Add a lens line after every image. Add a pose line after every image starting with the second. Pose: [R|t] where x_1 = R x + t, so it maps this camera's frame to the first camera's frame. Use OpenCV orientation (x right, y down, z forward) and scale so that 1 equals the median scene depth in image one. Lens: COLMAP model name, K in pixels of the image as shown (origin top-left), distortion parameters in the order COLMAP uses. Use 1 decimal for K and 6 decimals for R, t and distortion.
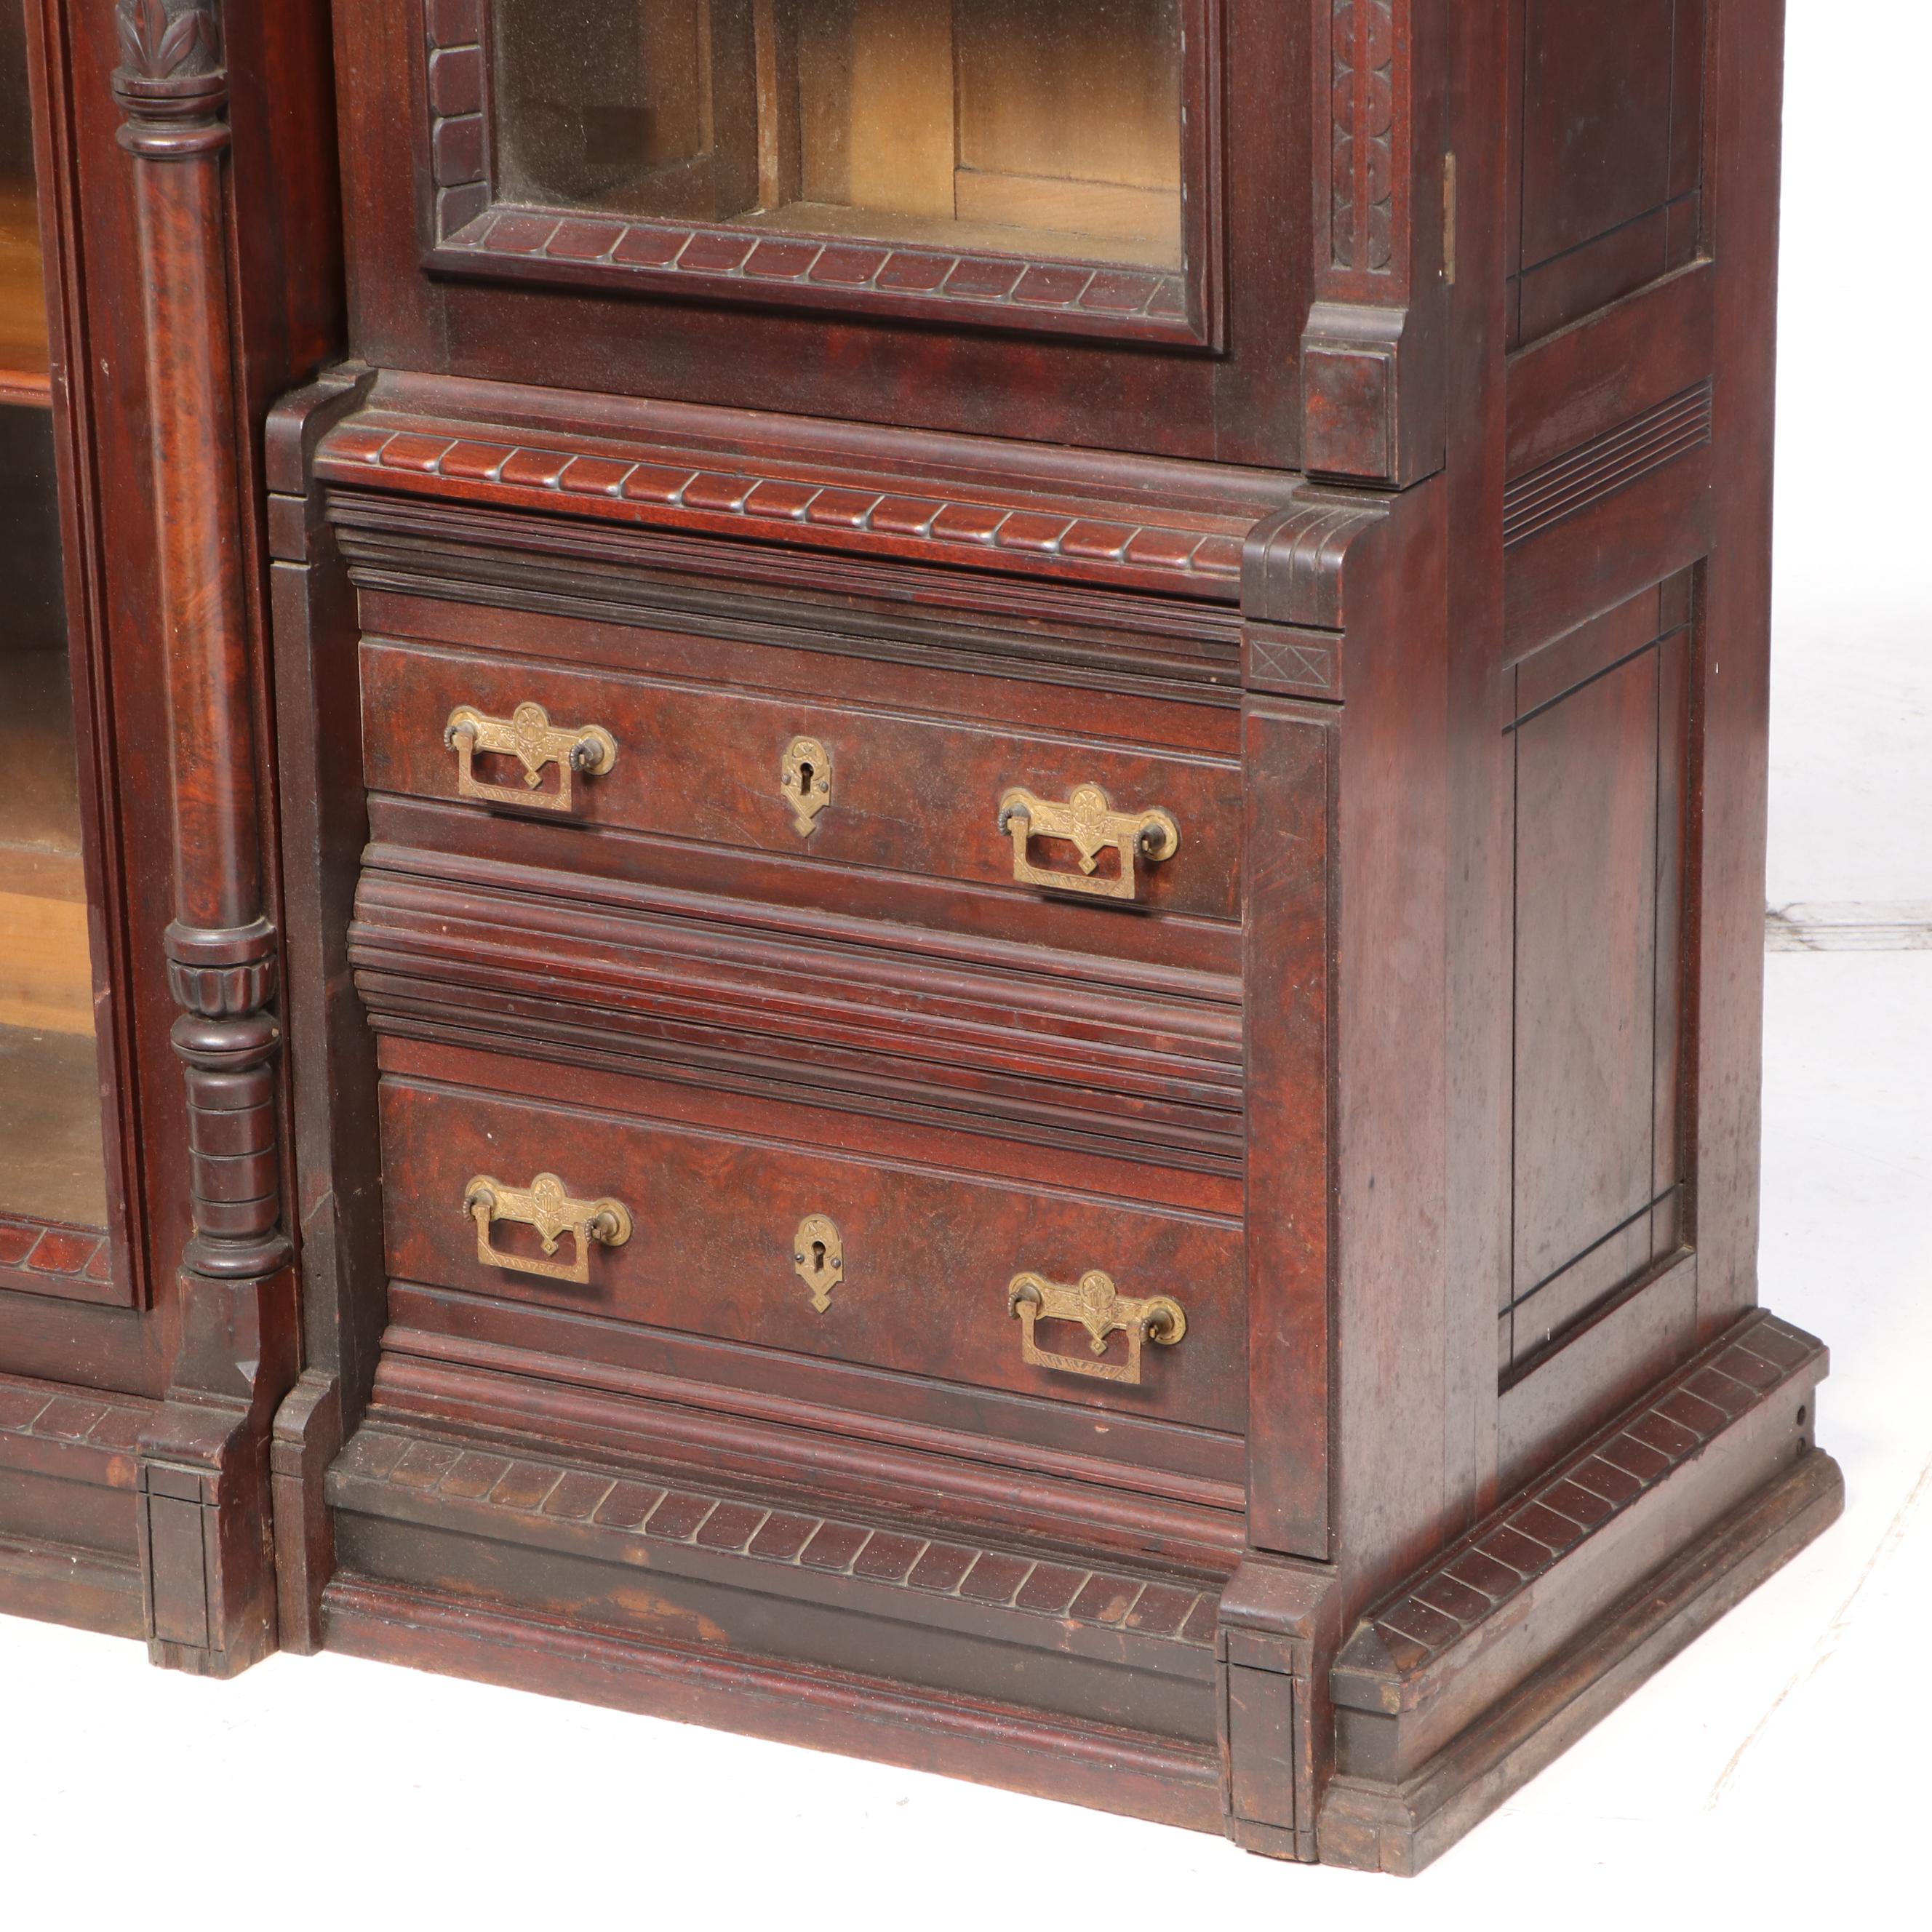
lens RADIAL K [[7650.6, 0, 965.1], [0, 7650.6, 958.5], [0, 0, 1]] dist [0.433876, 0.000000]
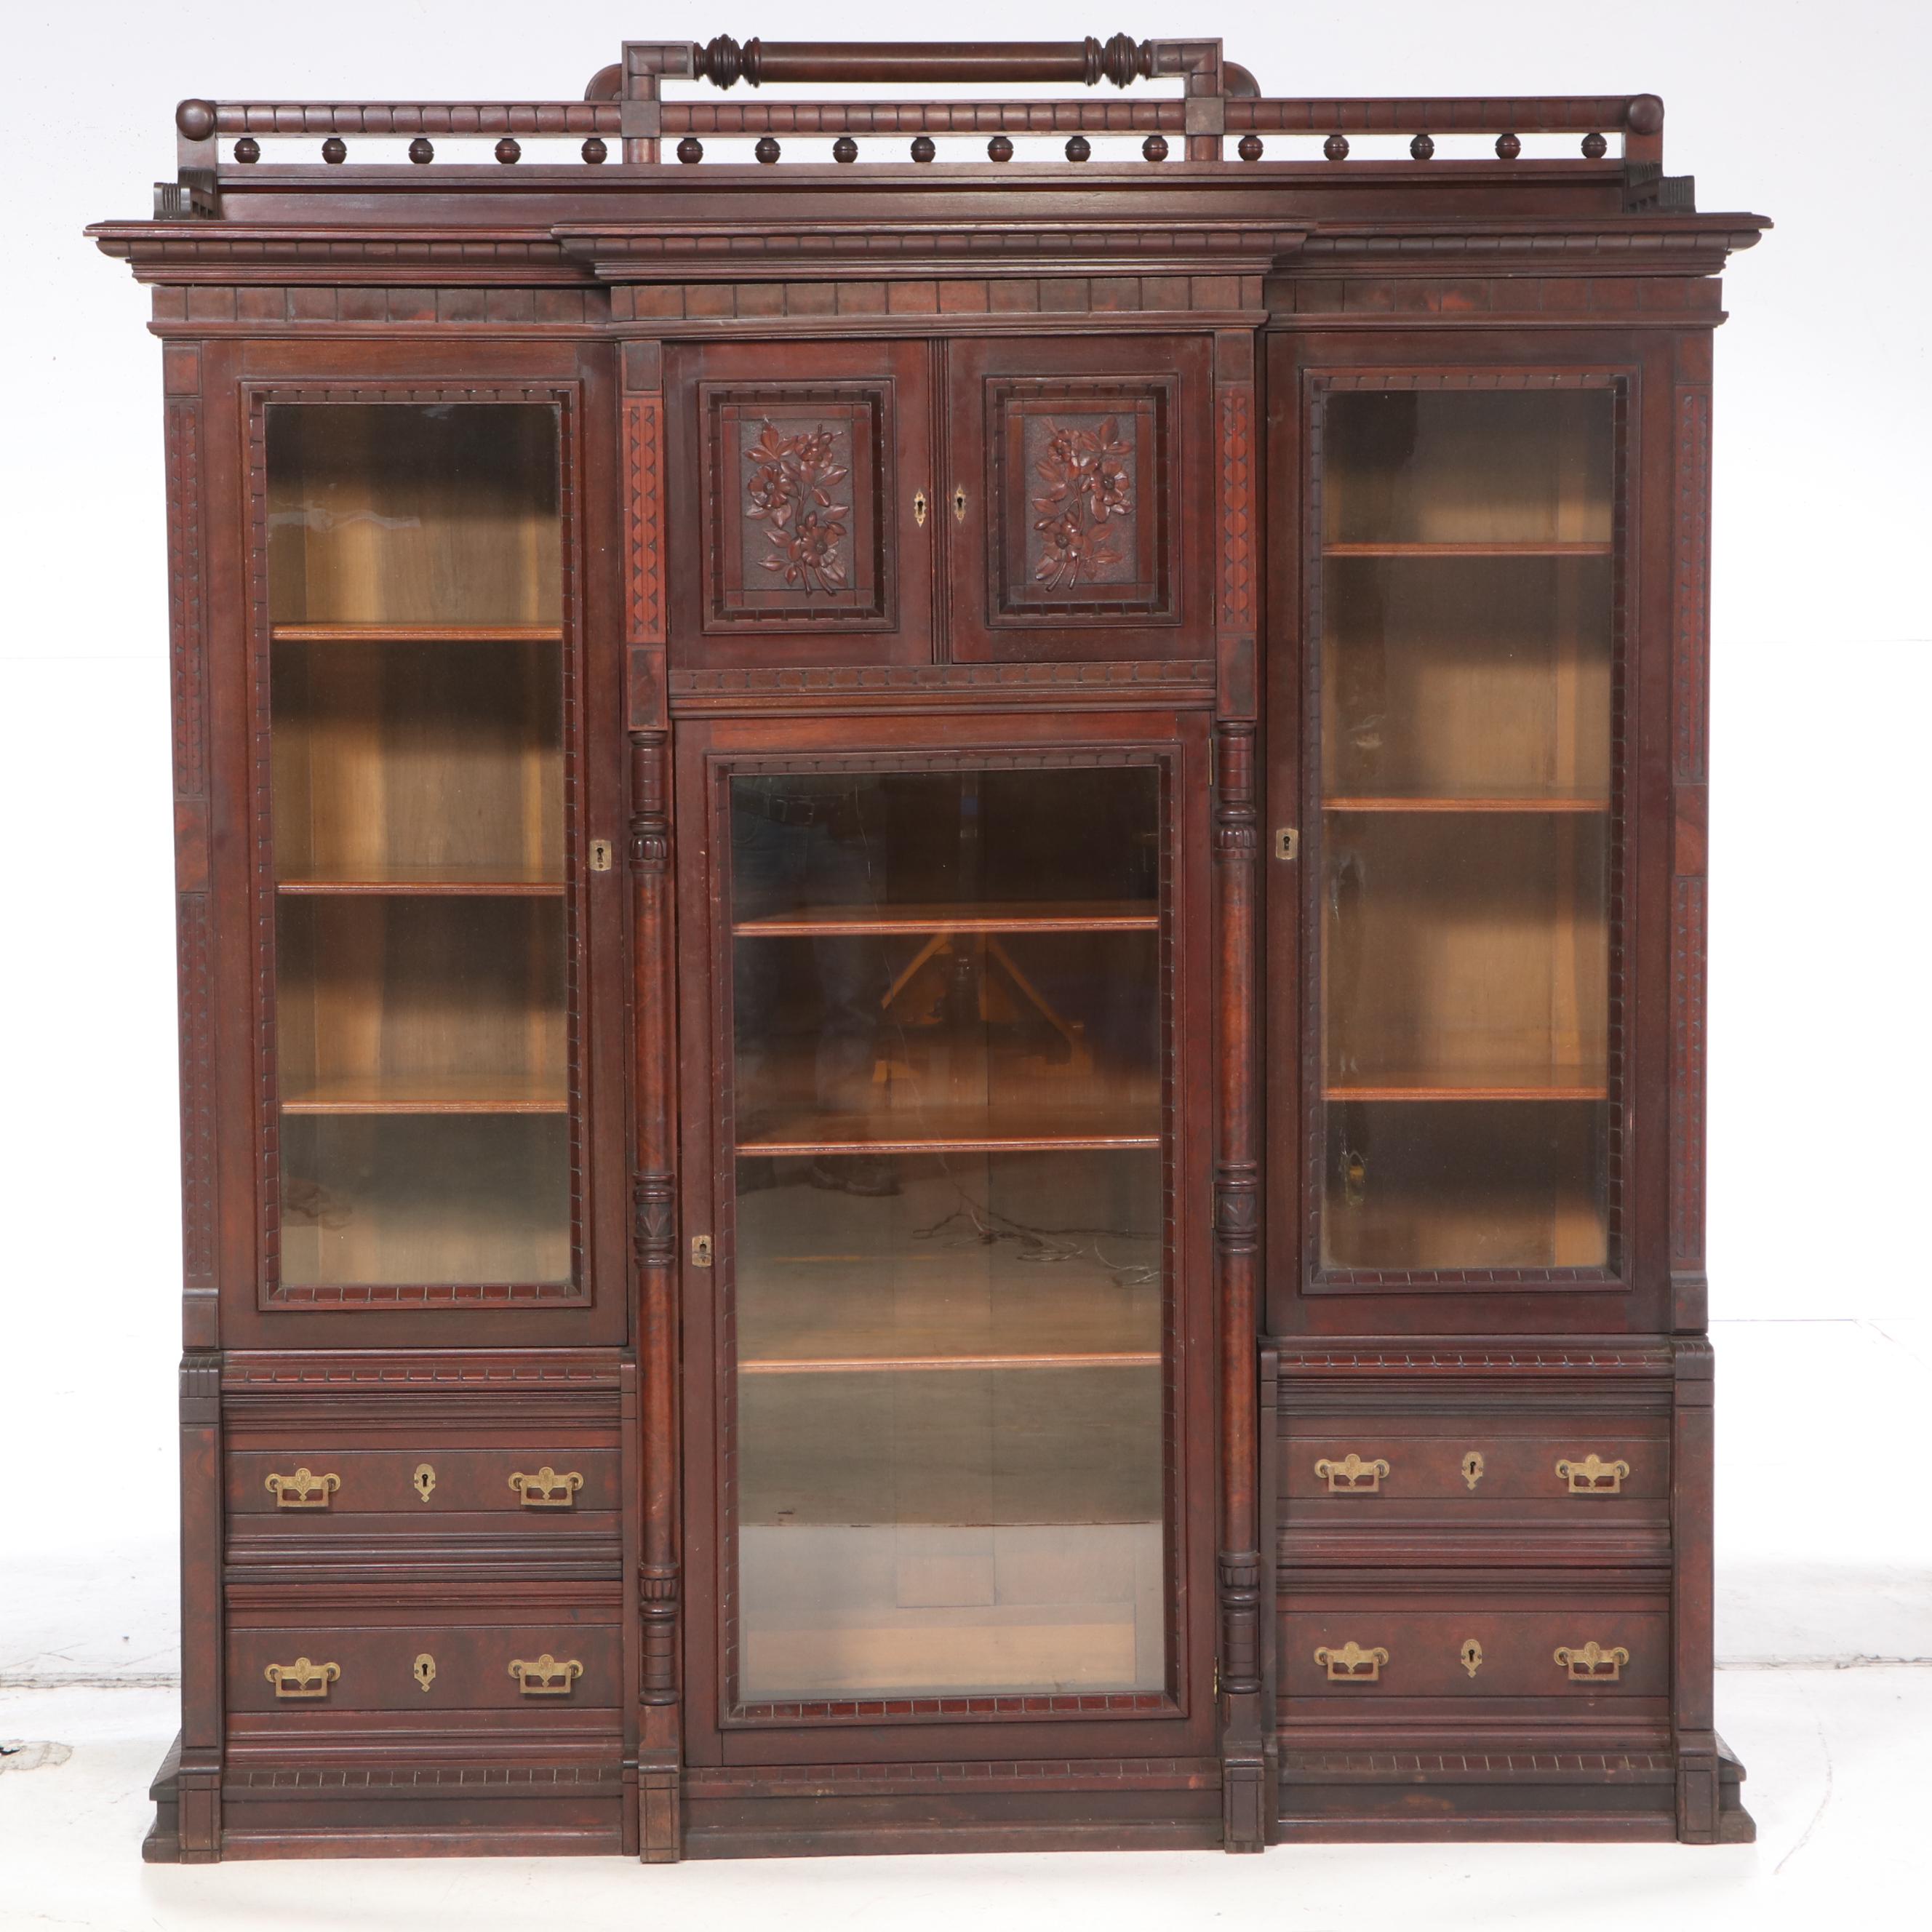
lens RADIAL K [[5941.9, 0, 940.0], [0, 5941.9, 1004.5], [0, 0, 1]] dist [0.224409, 0.000000]
pose [[0.868179, -0.026578, 0.495538, -1.207820], [0.141360, 0.970440, -0.195613, 0.200299], [-0.475691, 0.239877, 0.846273, -0.720575]]
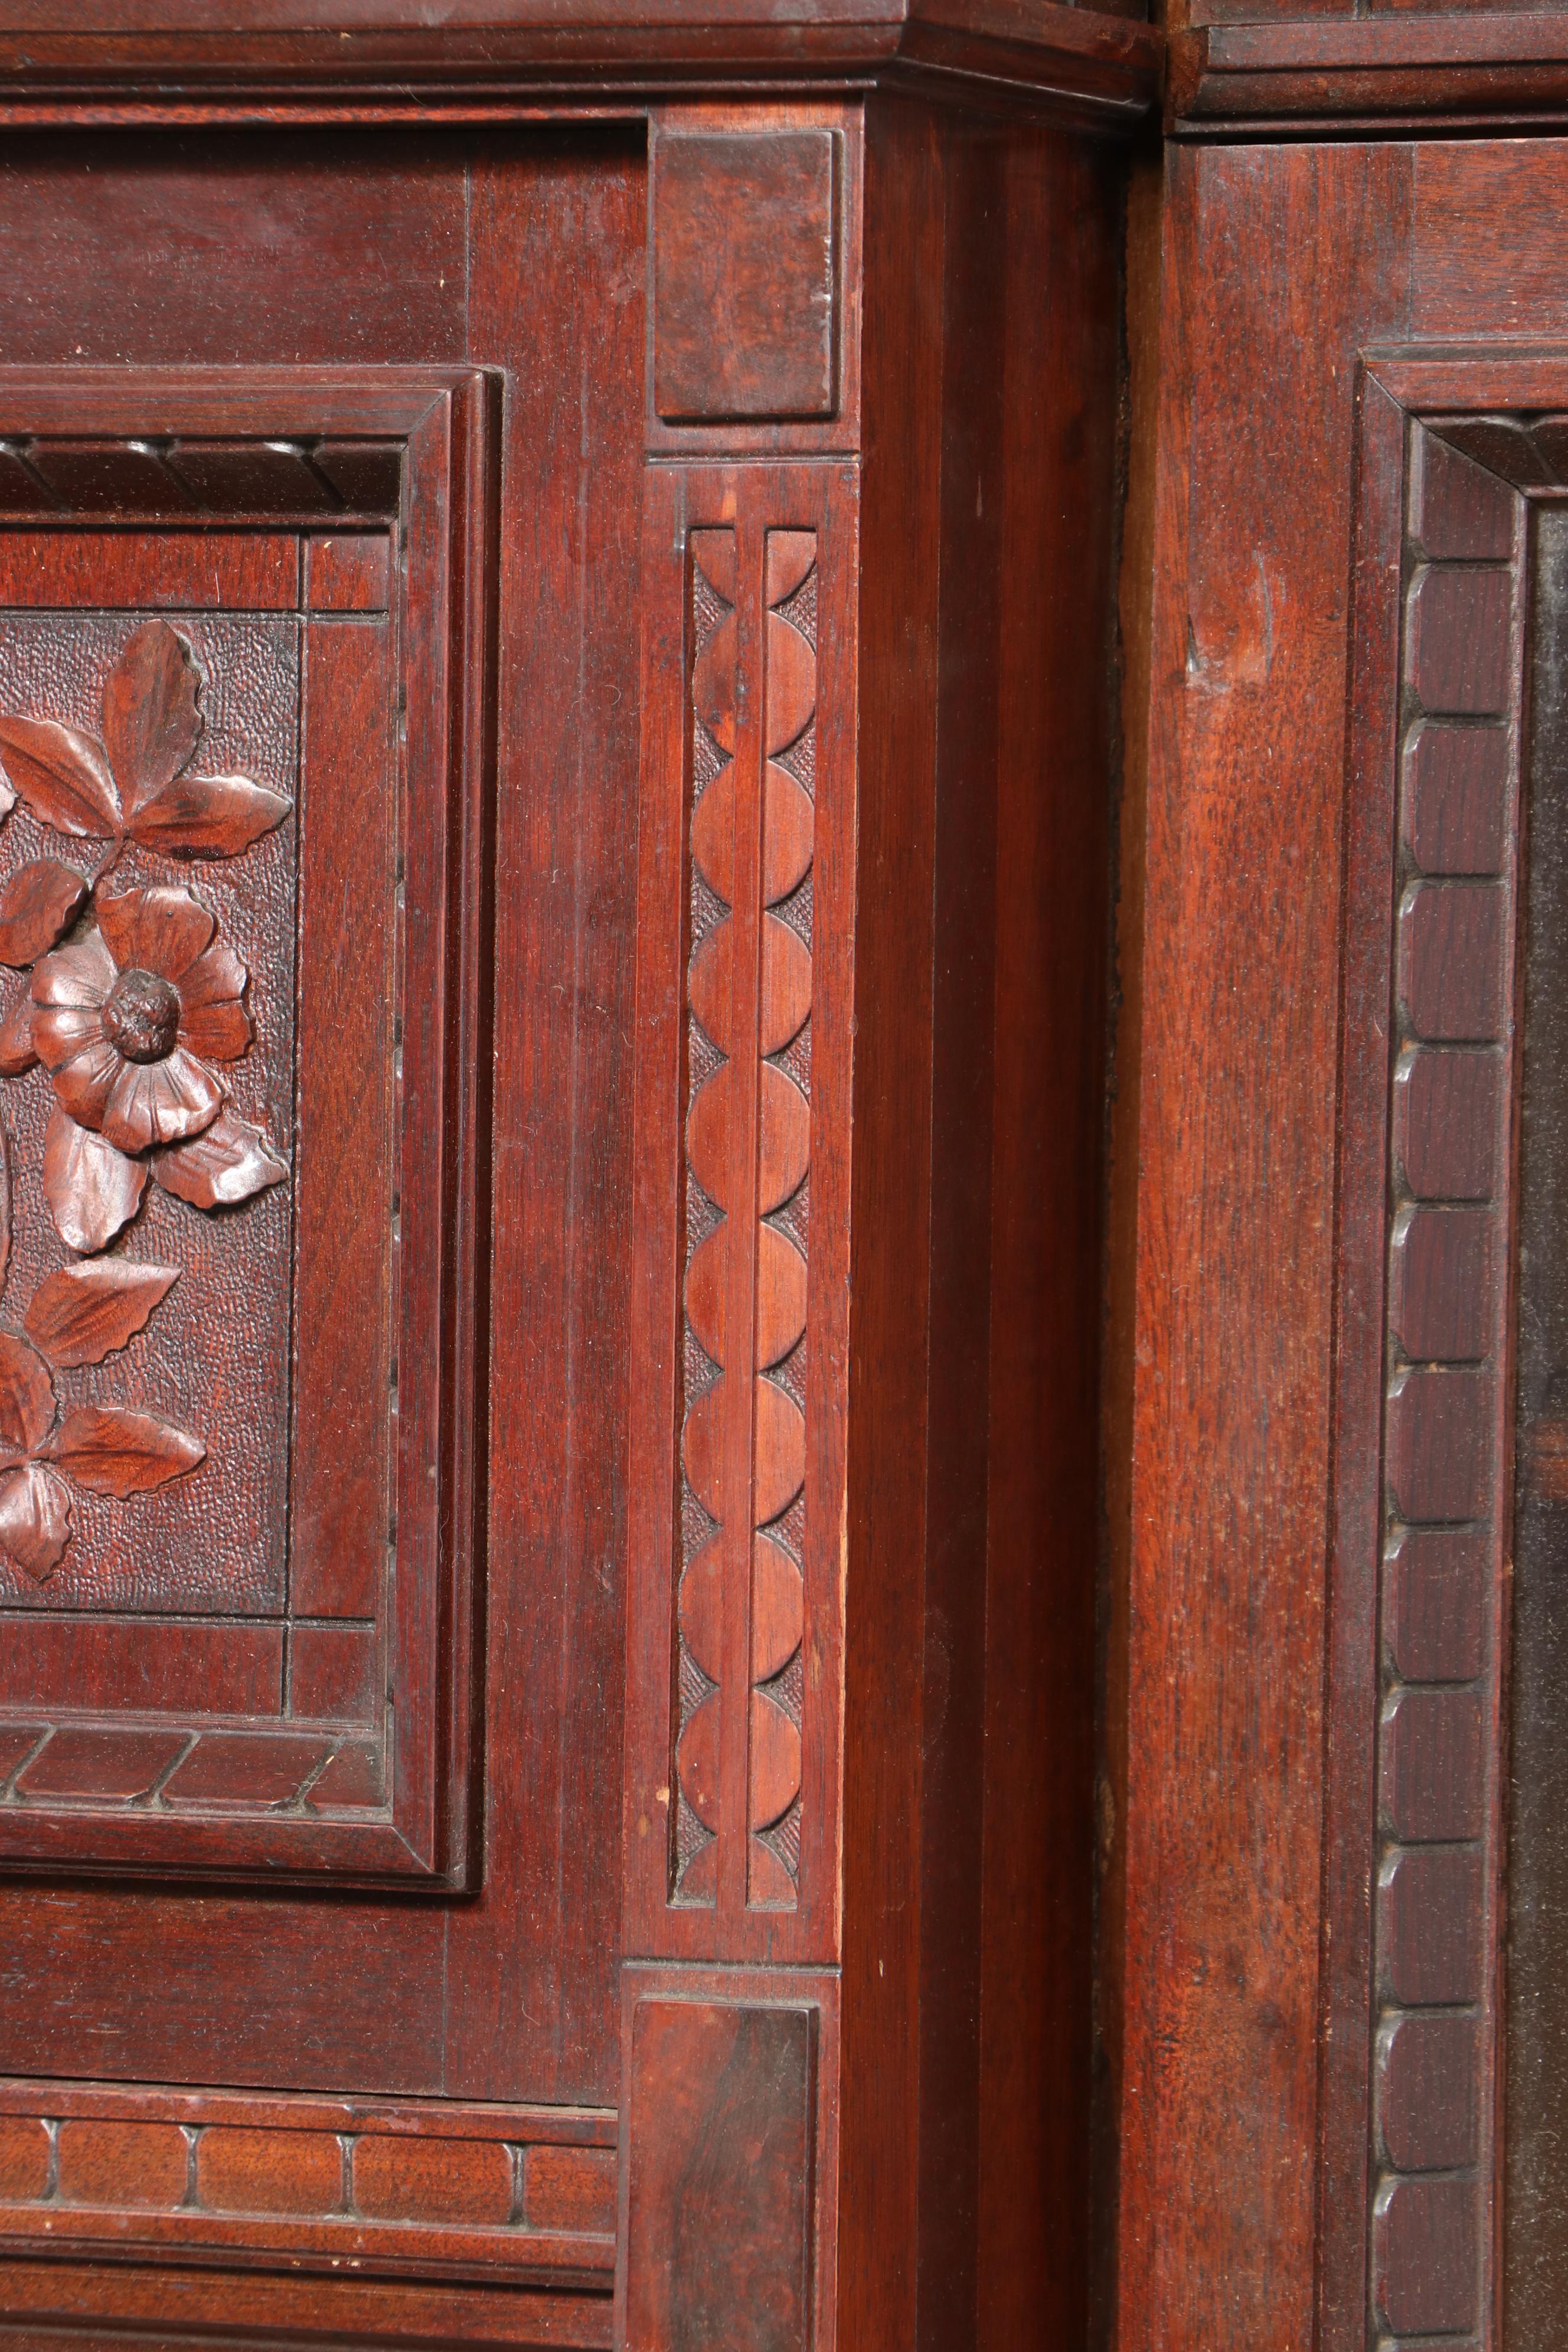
lens RADIAL K [[11018.9, 0, 794.8], [0, 11018.9, 1180.6], [0, 0, 1]] dist [1.304262, 0.000000]
pose [[0.997396, 0.038854, 0.060762, -0.145414], [-0.019900, 0.958036, -0.285956, -0.171793], [-0.069323, 0.284002, 0.956314, 0.321024]]
